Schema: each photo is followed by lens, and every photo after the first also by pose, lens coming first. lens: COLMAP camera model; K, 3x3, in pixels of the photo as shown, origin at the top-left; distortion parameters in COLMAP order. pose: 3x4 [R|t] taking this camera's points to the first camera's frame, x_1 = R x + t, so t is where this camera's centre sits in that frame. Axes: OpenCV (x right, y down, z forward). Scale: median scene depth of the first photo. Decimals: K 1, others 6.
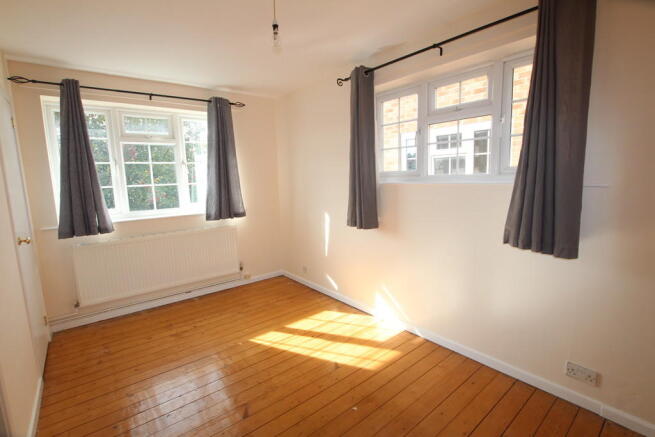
lens RADIAL K [[304.6, 0, 327.5], [0, 304.6, 218.5], [0, 0, 1]] dist [-0.024731, -0.000120]
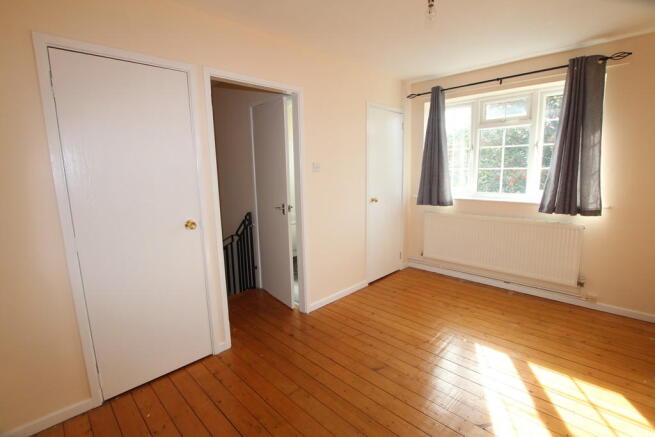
lens RADIAL K [[304.6, 0, 327.5], [0, 304.6, 218.5], [0, 0, 1]] dist [-0.024731, -0.000120]
pose [[0.104358, 0.185035, -0.977175, 0.407384], [-0.119985, 0.977706, 0.172321, -0.054110], [0.987276, 0.099263, 0.124233, 0.329060]]
